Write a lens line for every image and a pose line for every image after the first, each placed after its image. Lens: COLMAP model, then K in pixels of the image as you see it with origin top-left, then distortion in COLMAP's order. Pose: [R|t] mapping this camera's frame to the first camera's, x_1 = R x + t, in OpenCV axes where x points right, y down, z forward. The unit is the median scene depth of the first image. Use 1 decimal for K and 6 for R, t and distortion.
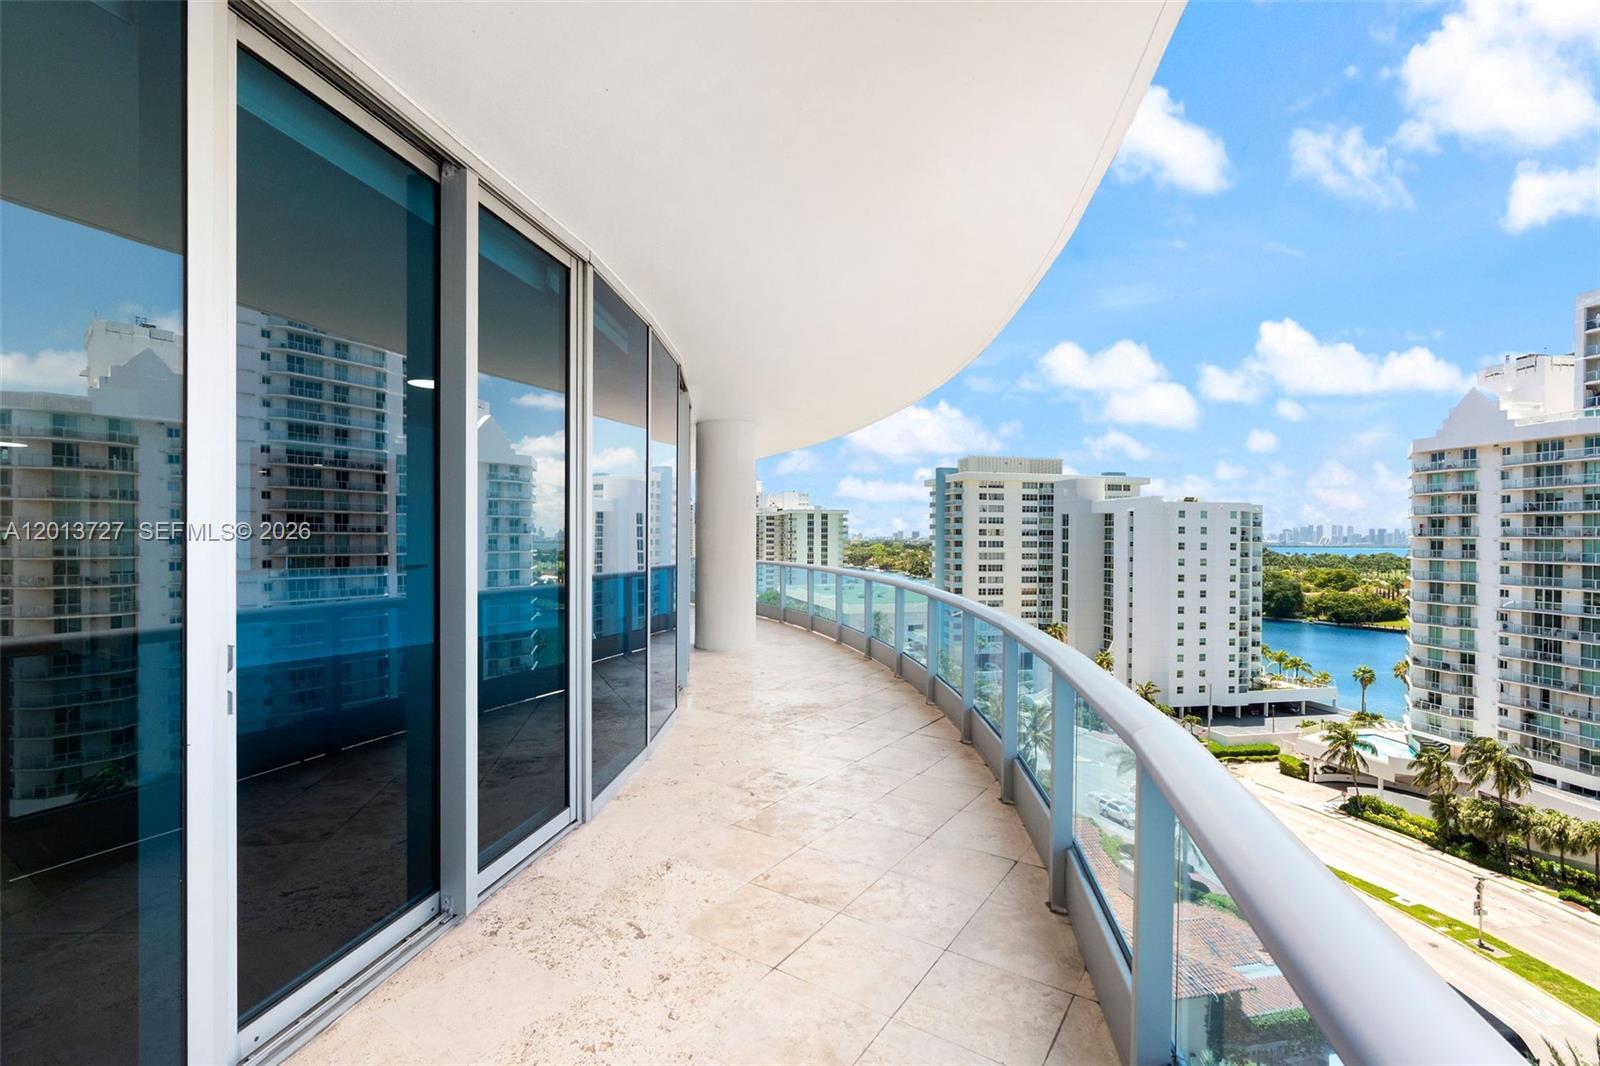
lens RADIAL K [[730.1, 0, 789.4], [0, 730.1, 536.4], [0, 0, 1]] dist [-0.005915, 0.002715]
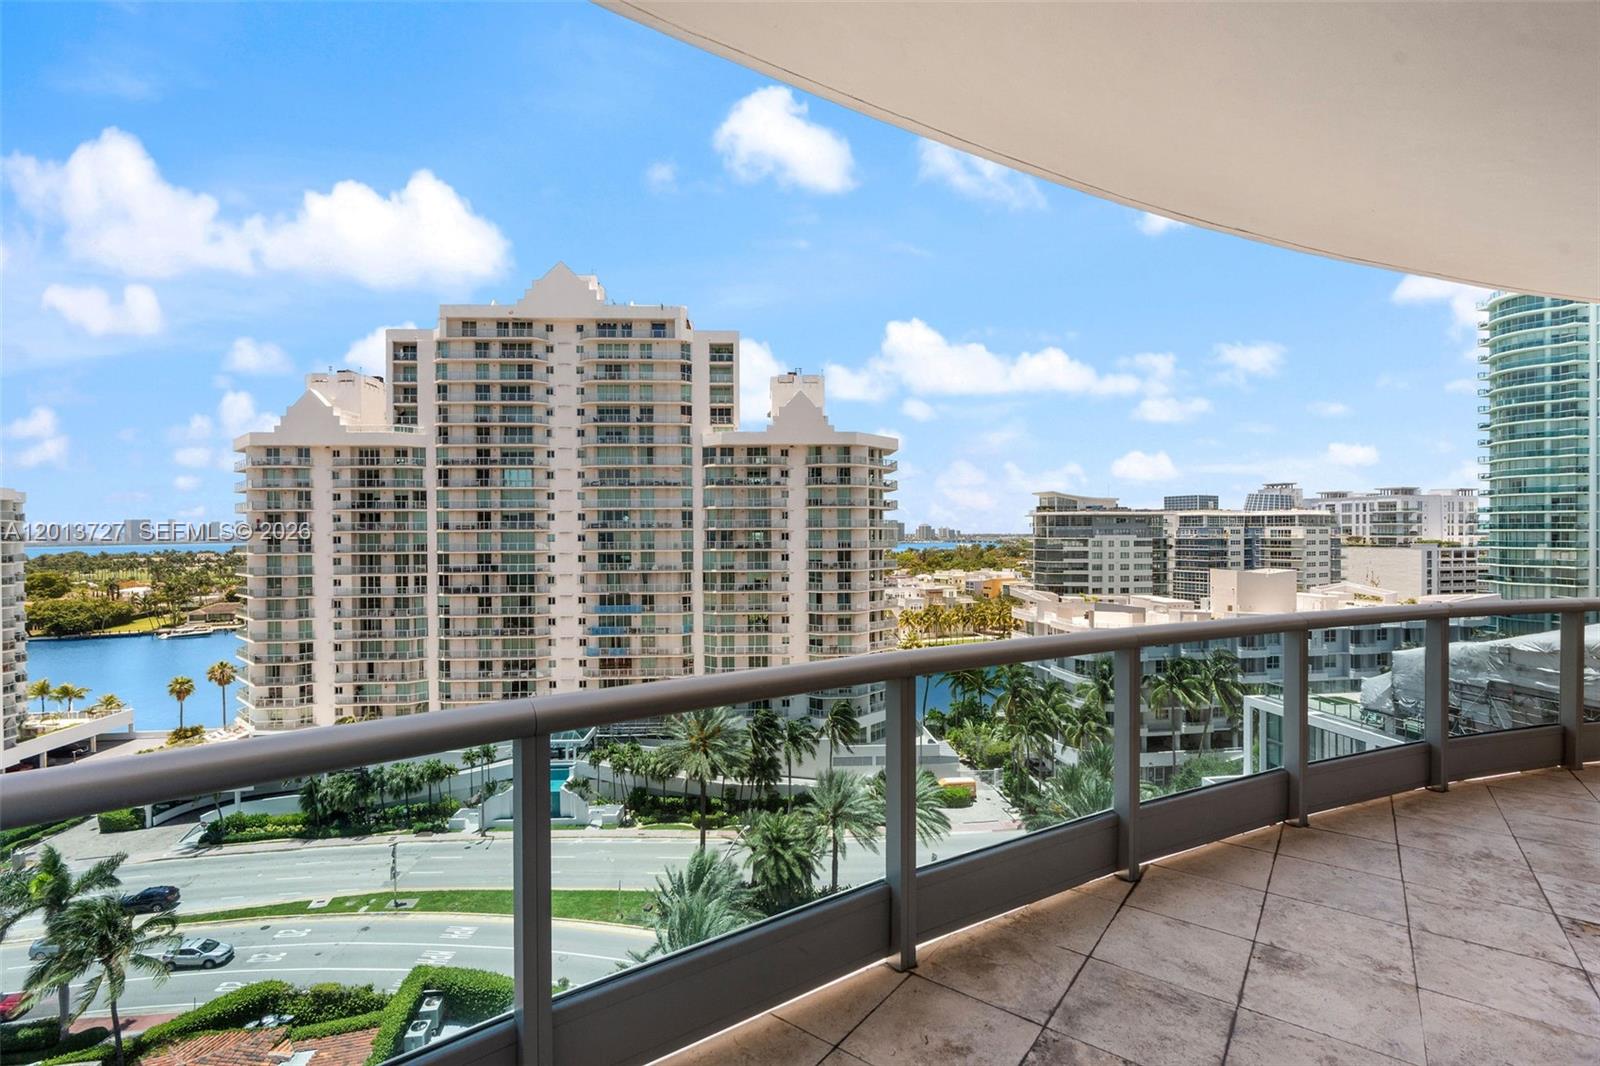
lens RADIAL K [[730.1, 0, 791.3], [0, 730.1, 537.2], [0, 0, 1]] dist [-0.005915, 0.002715]
pose [[0.075344, -0.015662, 0.997035, -0.043255], [0.009941, 0.999839, 0.014955, -0.000032], [-0.997108, 0.008785, 0.075488, 0.161680]]
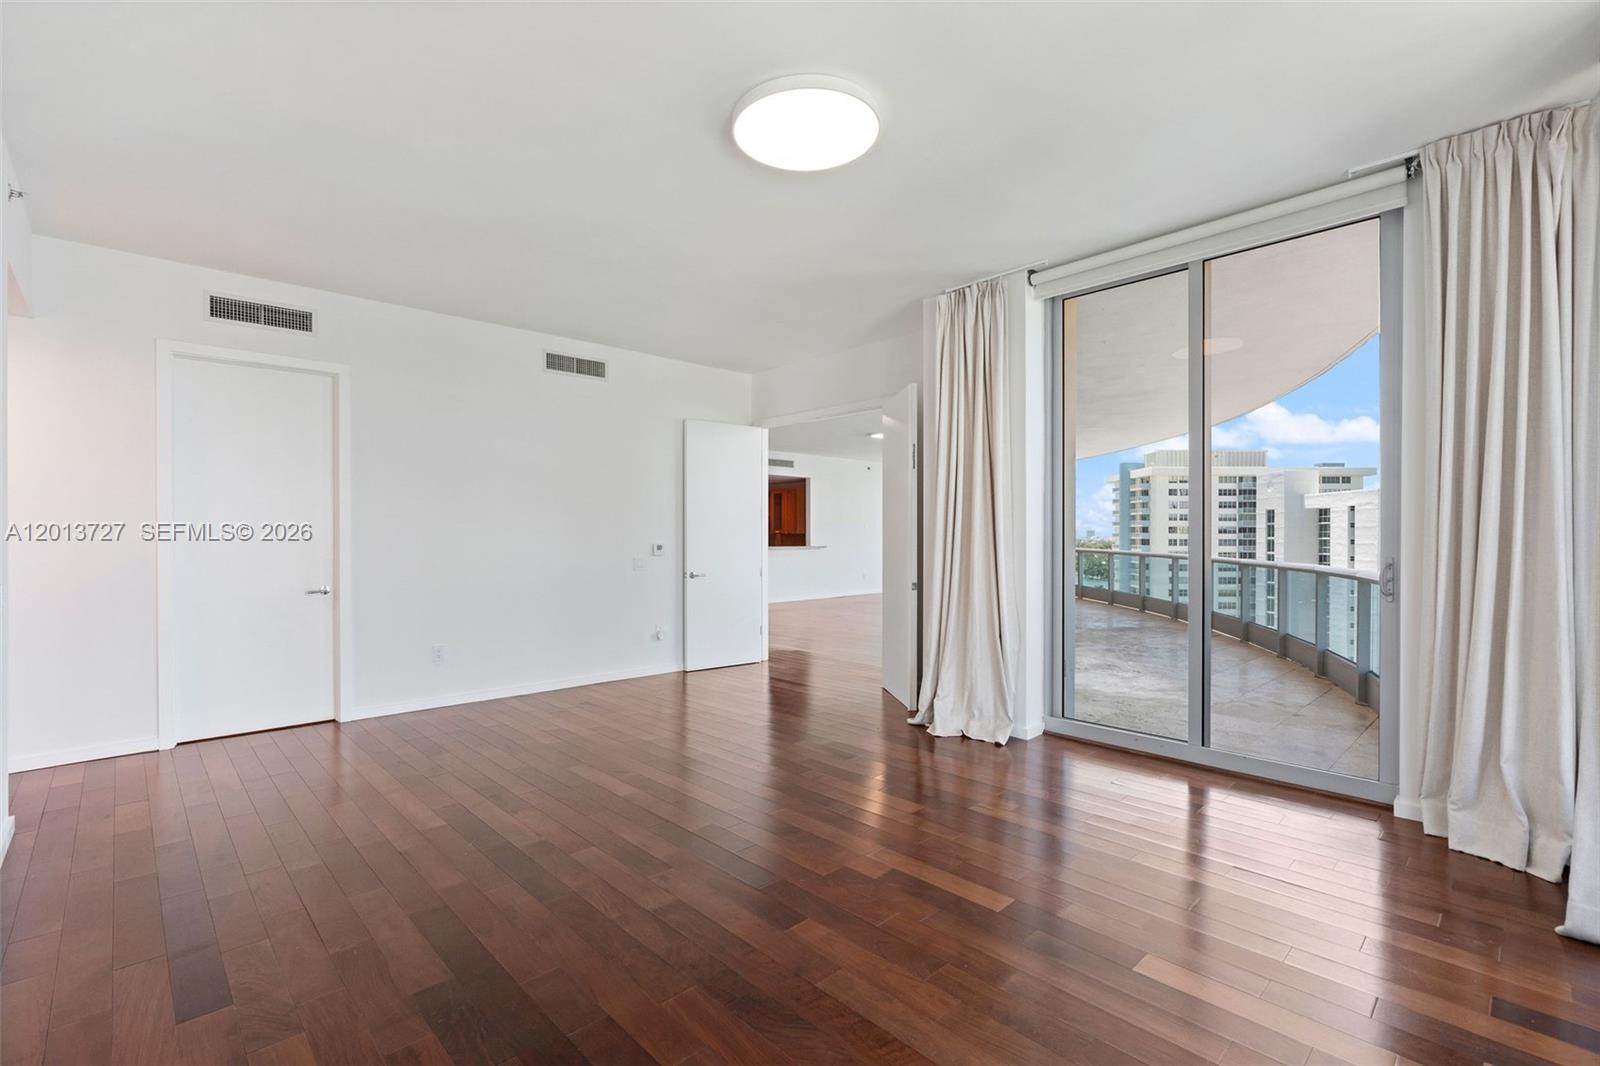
lens RADIAL K [[730.1, 0, 795.4], [0, 730.1, 533.0], [0, 0, 1]] dist [-0.005915, 0.002715]
pose [[0.977077, -0.005443, -0.212816, -0.016630], [0.004522, 0.999978, -0.004816, 0.000580], [0.212838, 0.003744, 0.977080, -0.037093]]
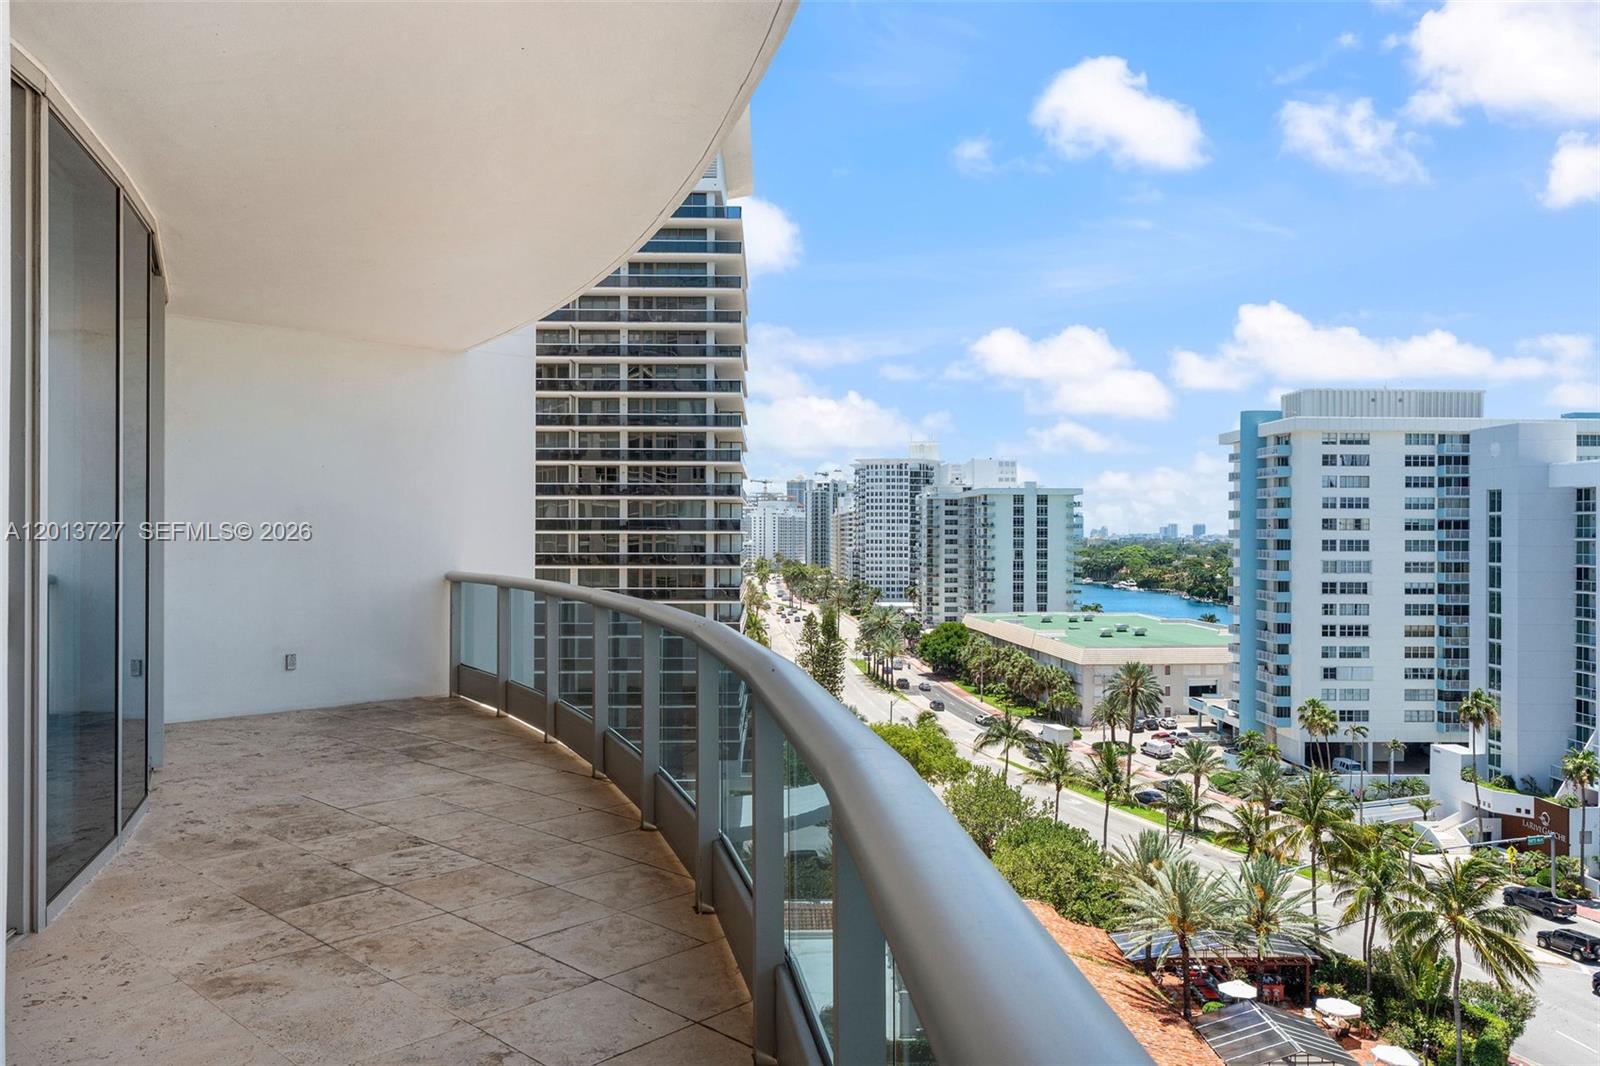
lens RADIAL K [[1147.7, 0, 793.3], [0, 1147.7, 525.9], [0, 0, 1]] dist [0.006808, -0.003632]
pose [[0.985962, -0.002700, -0.166947, 0.009543], [0.001591, 0.999976, -0.006776, 0.001179], [0.166961, 0.006416, 0.985943, 0.086342]]
